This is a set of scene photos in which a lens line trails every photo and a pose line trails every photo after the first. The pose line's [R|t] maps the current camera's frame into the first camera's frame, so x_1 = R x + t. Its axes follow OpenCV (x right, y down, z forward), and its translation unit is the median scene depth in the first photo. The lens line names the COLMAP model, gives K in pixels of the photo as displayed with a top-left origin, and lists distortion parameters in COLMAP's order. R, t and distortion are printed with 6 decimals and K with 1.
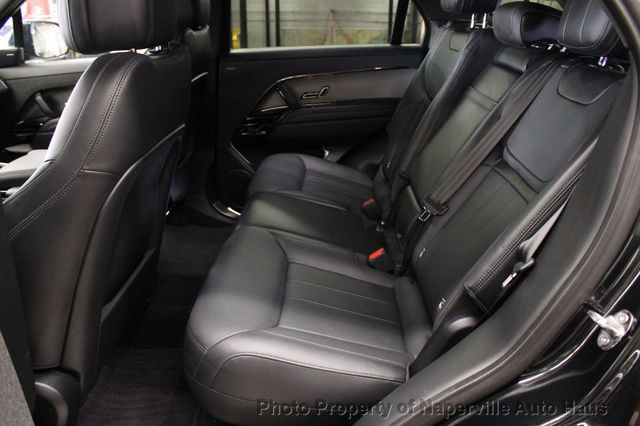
lens RADIAL K [[529.0, 0, 320.0], [0, 529.0, 213.0], [0, 0, 1]] dist [-0.196575, 0.211374]
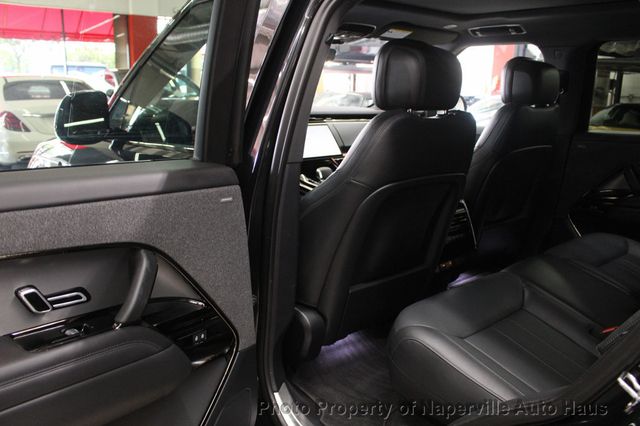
lens RADIAL K [[529.0, 0, 320.0], [0, 529.0, 213.0], [0, 0, 1]] dist [-0.196575, 0.211374]
pose [[0.680953, 0.190718, -0.707057, 0.489114], [-0.287952, 0.957455, -0.019063, 0.055394], [0.673339, 0.216579, 0.706900, -0.136328]]
